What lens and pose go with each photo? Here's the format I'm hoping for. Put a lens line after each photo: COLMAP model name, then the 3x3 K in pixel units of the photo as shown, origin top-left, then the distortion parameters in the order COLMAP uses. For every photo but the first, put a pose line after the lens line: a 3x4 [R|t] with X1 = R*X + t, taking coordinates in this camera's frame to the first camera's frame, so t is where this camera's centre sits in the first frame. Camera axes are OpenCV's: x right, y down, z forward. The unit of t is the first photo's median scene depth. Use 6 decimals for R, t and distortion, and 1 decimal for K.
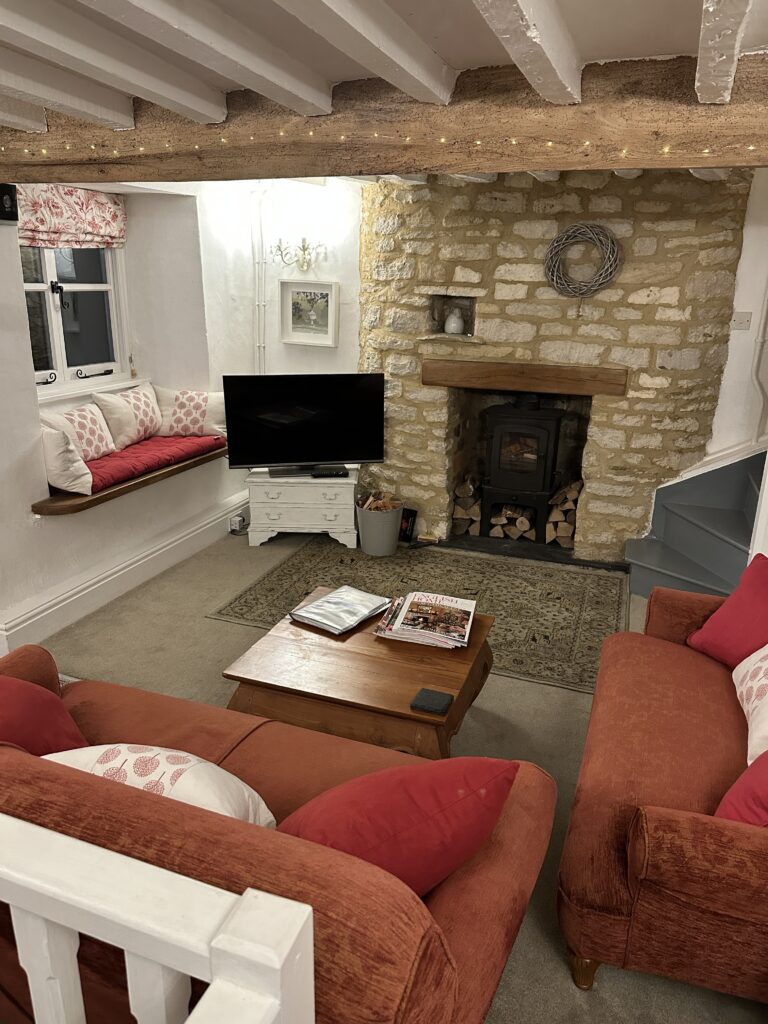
lens RADIAL K [[718.8, 0, 371.8], [0, 718.8, 513.5], [0, 0, 1]] dist [0.184463, -0.342902]
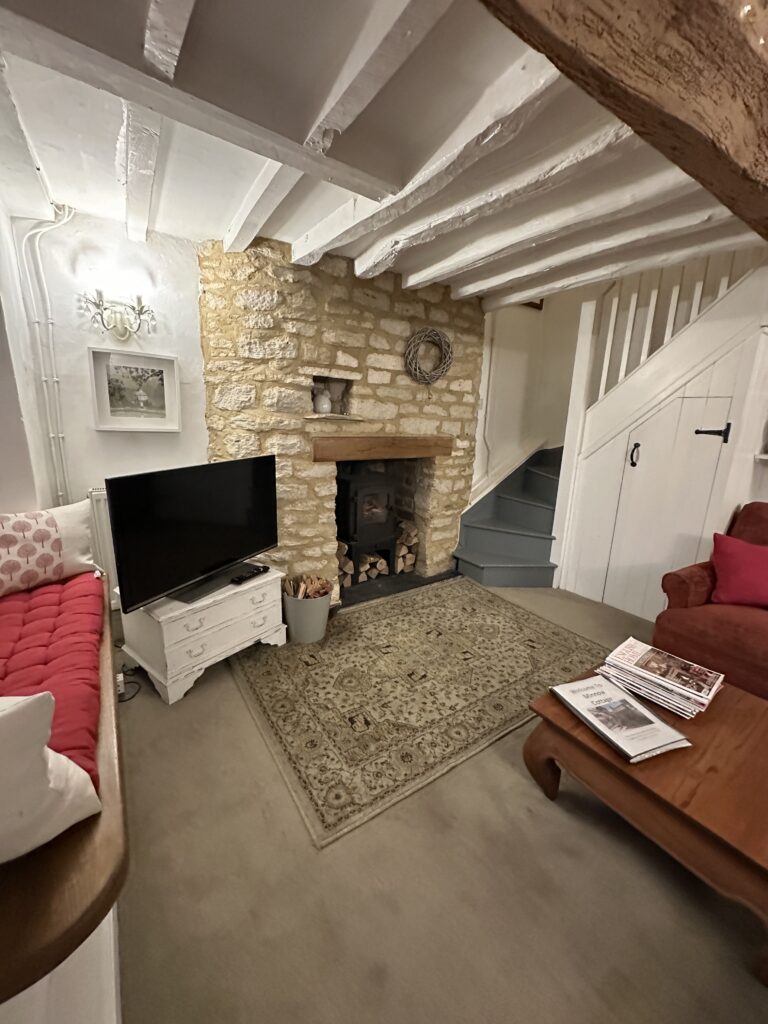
lens RADIAL K [[414.5, 0, 384.0], [0, 414.5, 512.0], [0, 0, 1]] dist [-0.000263, -0.000064]
pose [[0.575165, -0.193704, 0.794773, -0.366689], [0.230235, 0.970618, 0.069945, -0.132780], [-0.784970, 0.142754, 0.602863, 0.602414]]
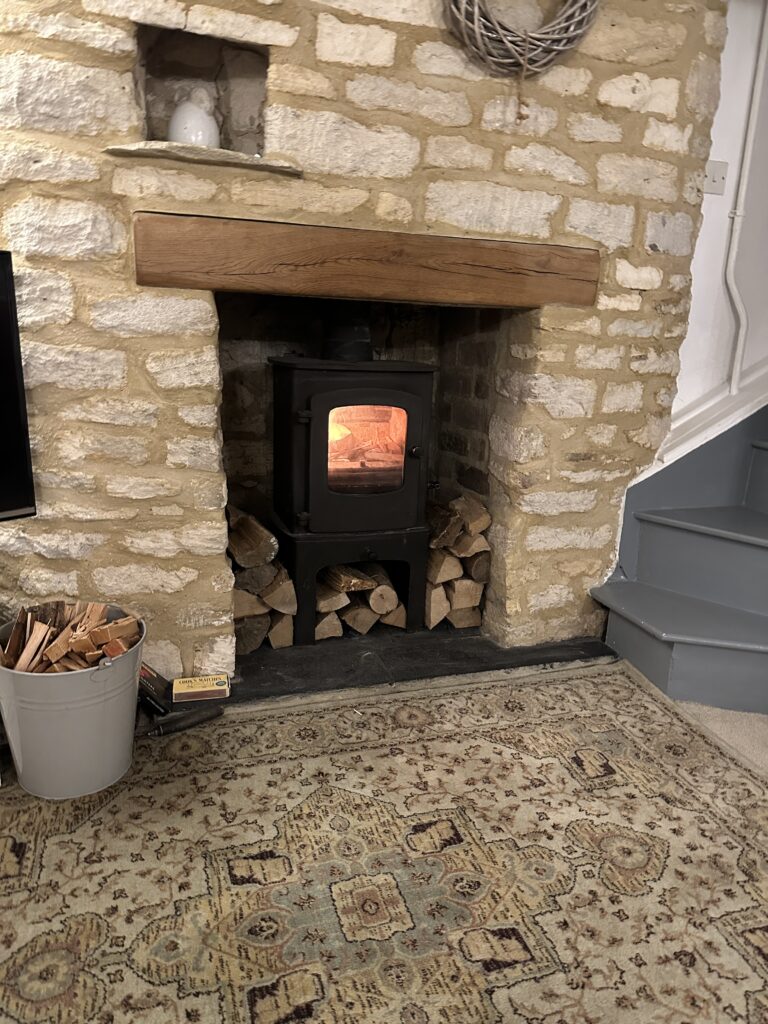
lens RADIAL K [[723.0, 0, 384.0], [0, 723.0, 512.0], [0, 0, 1]] dist [0.068735, -0.093644]
pose [[0.784123, -0.145826, 0.603229, -0.072784], [0.166107, 0.985853, 0.022404, -0.056820], [-0.597963, 0.082633, 0.797253, 0.672805]]
